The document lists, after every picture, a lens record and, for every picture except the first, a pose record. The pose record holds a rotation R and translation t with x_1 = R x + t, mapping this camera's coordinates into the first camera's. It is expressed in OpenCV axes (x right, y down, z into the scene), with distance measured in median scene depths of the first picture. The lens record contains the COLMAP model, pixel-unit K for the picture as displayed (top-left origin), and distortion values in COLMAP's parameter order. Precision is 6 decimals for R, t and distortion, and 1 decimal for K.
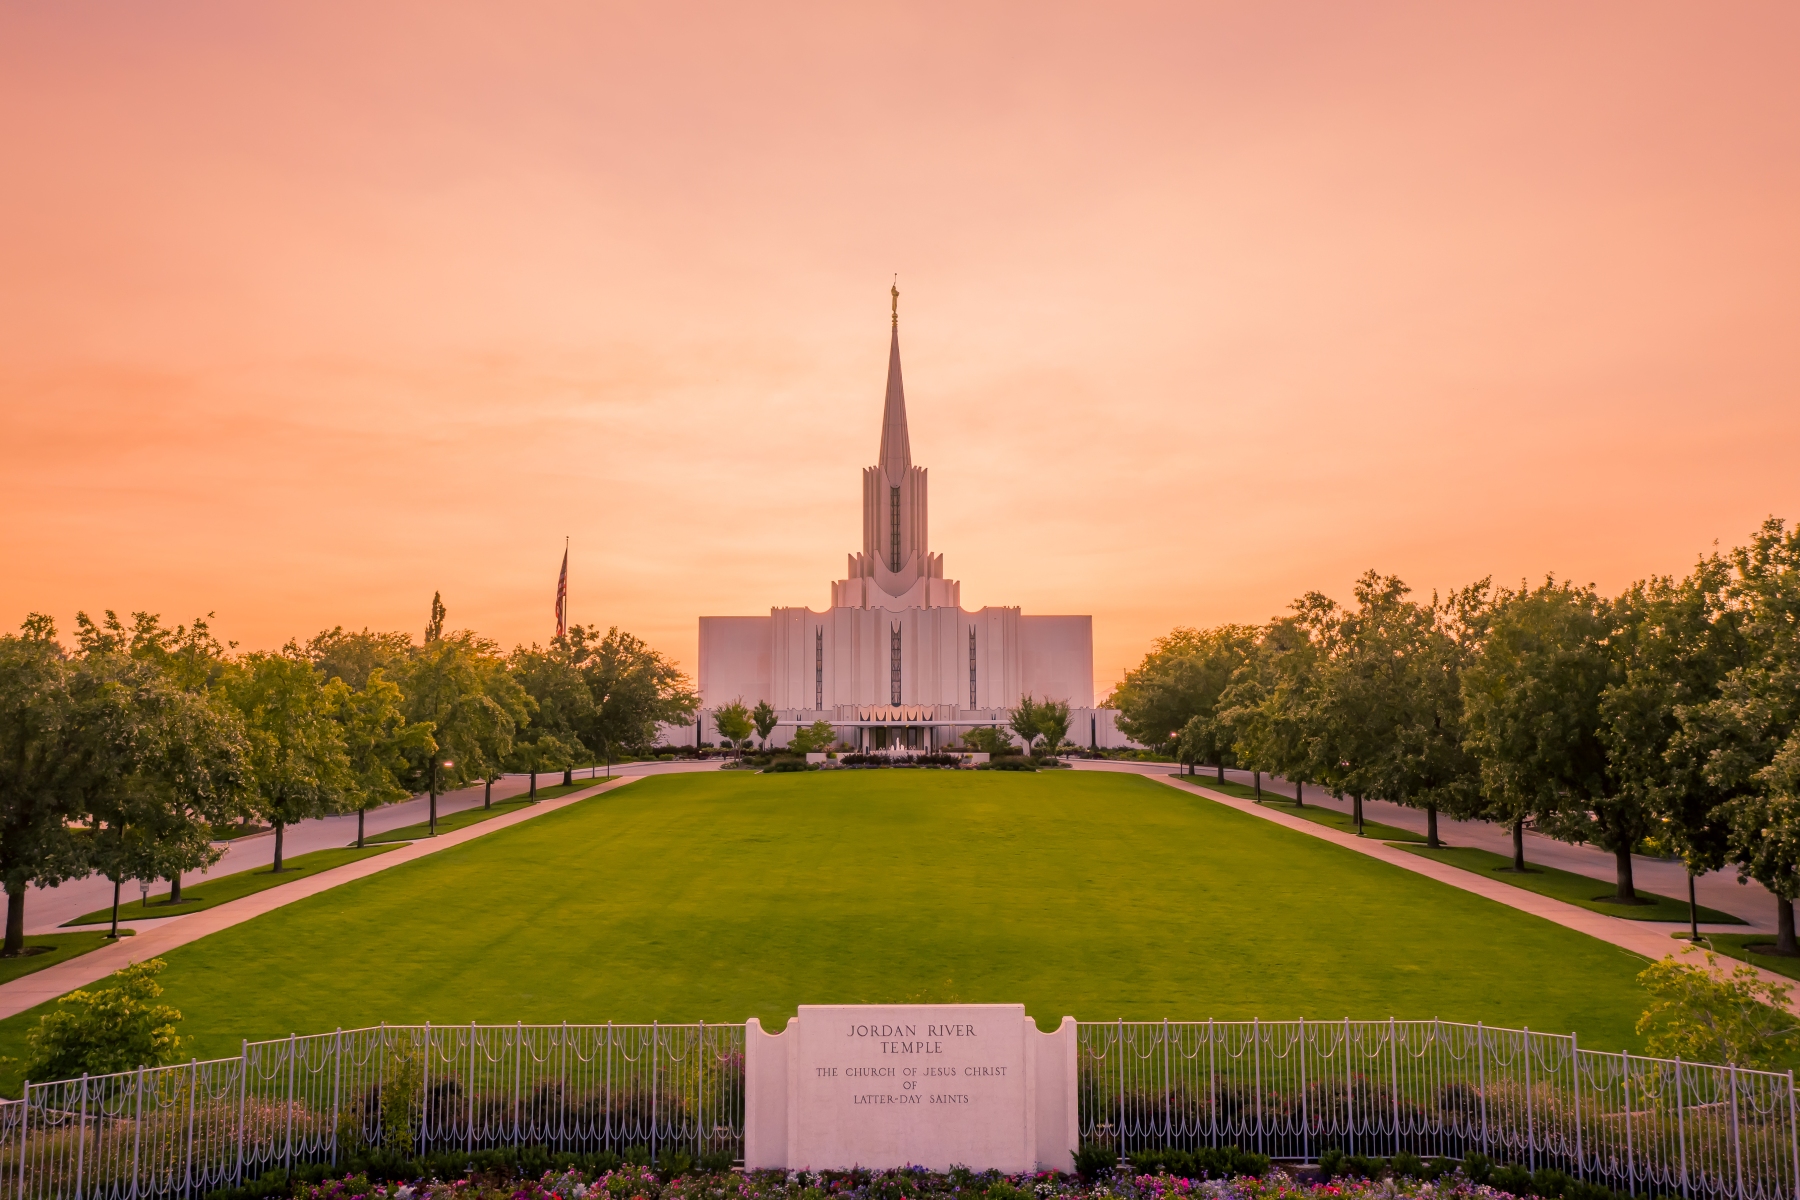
lens RADIAL K [[1531.6, 0, 906.4], [0, 1531.6, 608.5], [0, 0, 1]] dist [0.006692, -0.000175]
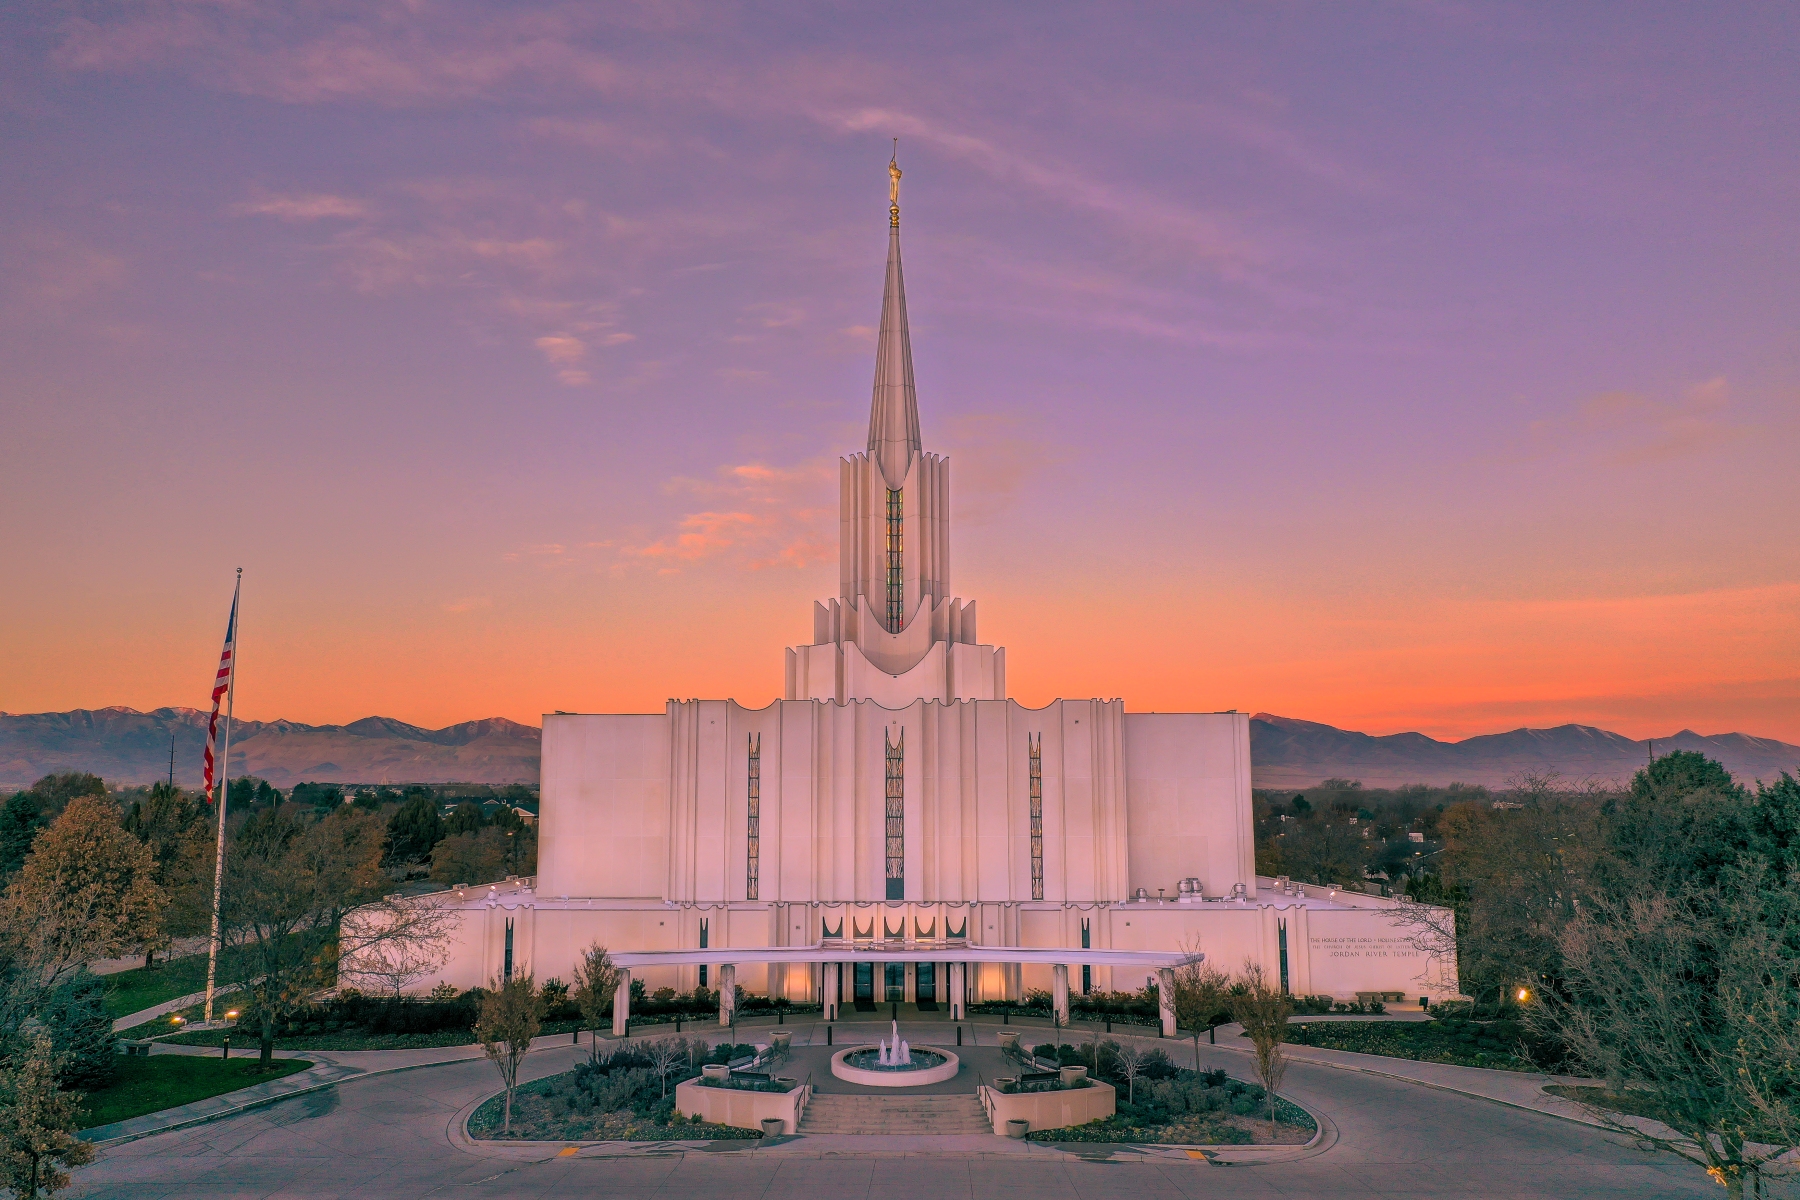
lens RADIAL K [[1531.6, 0, 871.5], [0, 1531.6, 574.6], [0, 0, 1]] dist [0.006692, -0.000175]
pose [[0.999725, 0.001692, -0.023400, -0.002197], [-0.002781, 0.998911, -0.046571, -0.019342], [0.023295, 0.046623, 0.998641, 0.429579]]
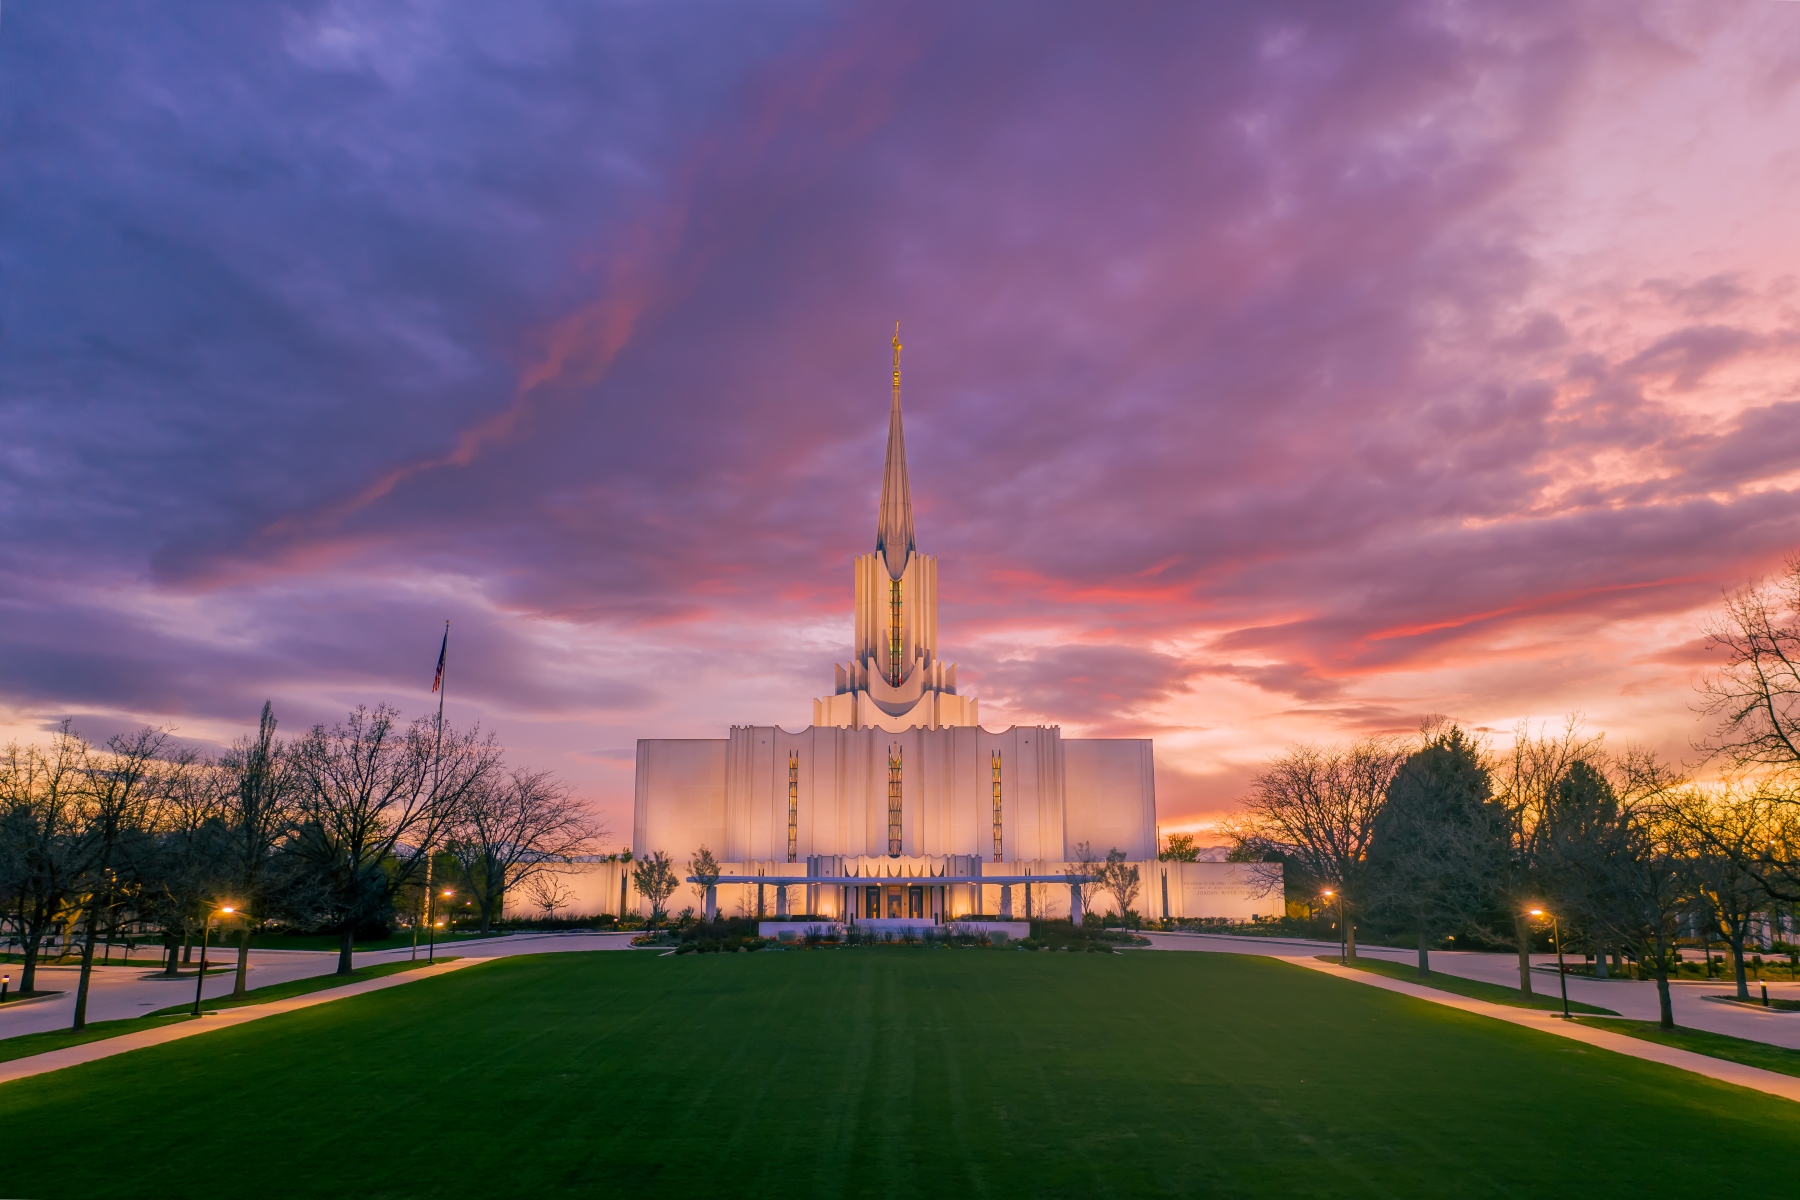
lens RADIAL K [[1531.6, 0, 908.6], [0, 1531.6, 600.4], [0, 0, 1]] dist [0.006692, -0.000175]
pose [[0.999994, 0.002838, -0.002082, 0.001028], [-0.003054, 0.993634, -0.112612, 0.021181], [0.001749, 0.112617, 0.993637, 0.227166]]
